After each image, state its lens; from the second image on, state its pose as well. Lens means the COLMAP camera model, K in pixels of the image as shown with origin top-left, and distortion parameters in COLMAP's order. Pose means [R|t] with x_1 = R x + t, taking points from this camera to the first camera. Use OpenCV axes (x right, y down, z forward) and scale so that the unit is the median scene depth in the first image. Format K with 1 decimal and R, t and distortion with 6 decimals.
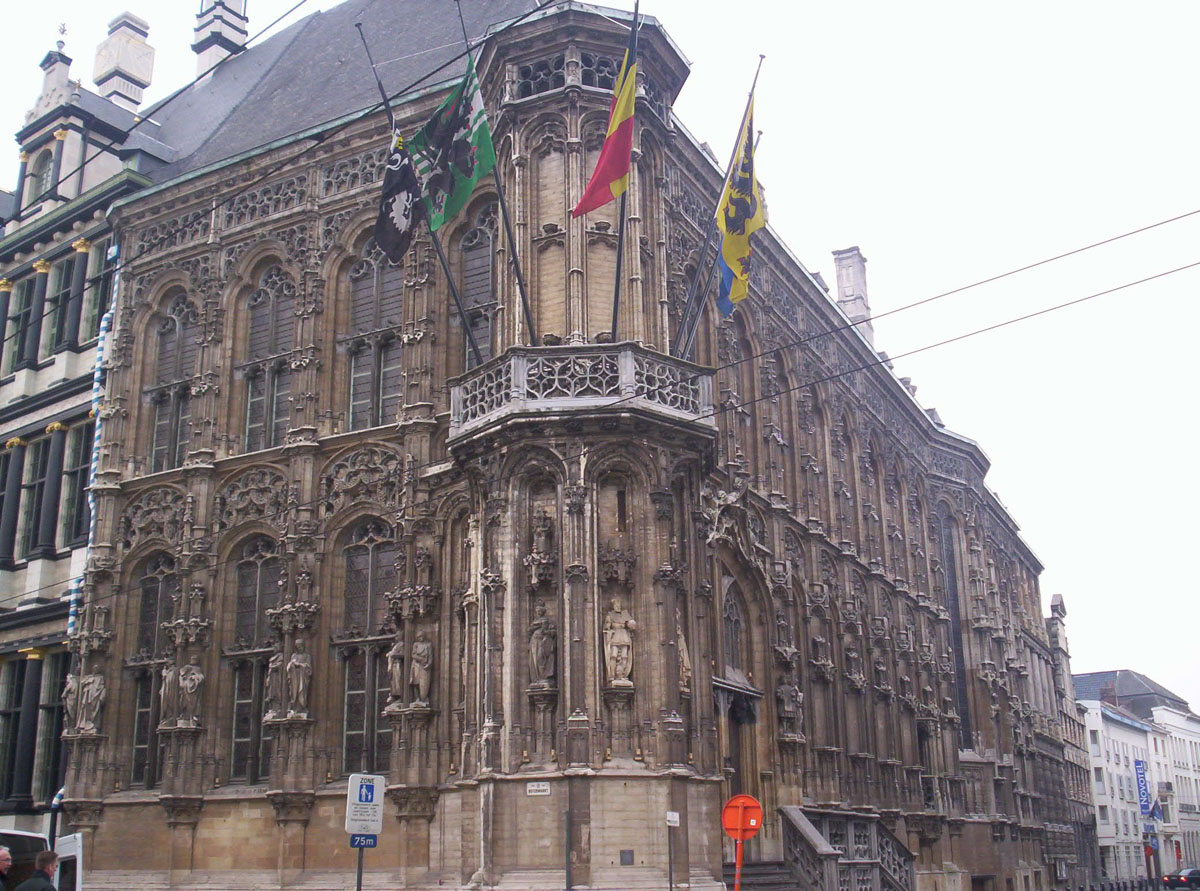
lens RADIAL K [[1310.5, 0, 569.6], [0, 1310.5, 461.1], [0, 0, 1]] dist [-0.082471, 0.000000]
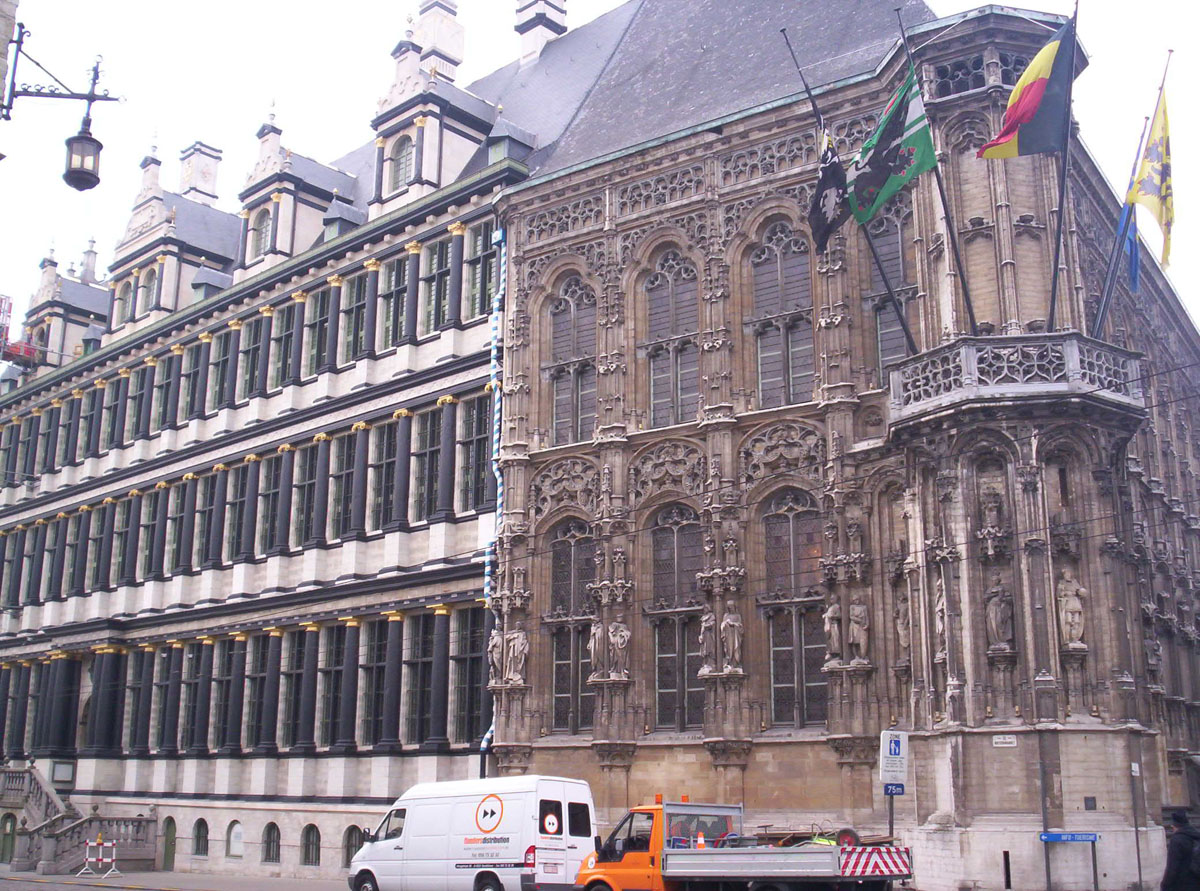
lens RADIAL K [[1310.5, 0, 561.3], [0, 1310.5, 459.9], [0, 0, 1]] dist [-0.082471, 0.000000]
pose [[0.993246, -0.005757, -0.115886, -0.208534], [0.011772, 0.998615, 0.051280, -0.037178], [0.115430, -0.052297, 0.991938, -0.093308]]
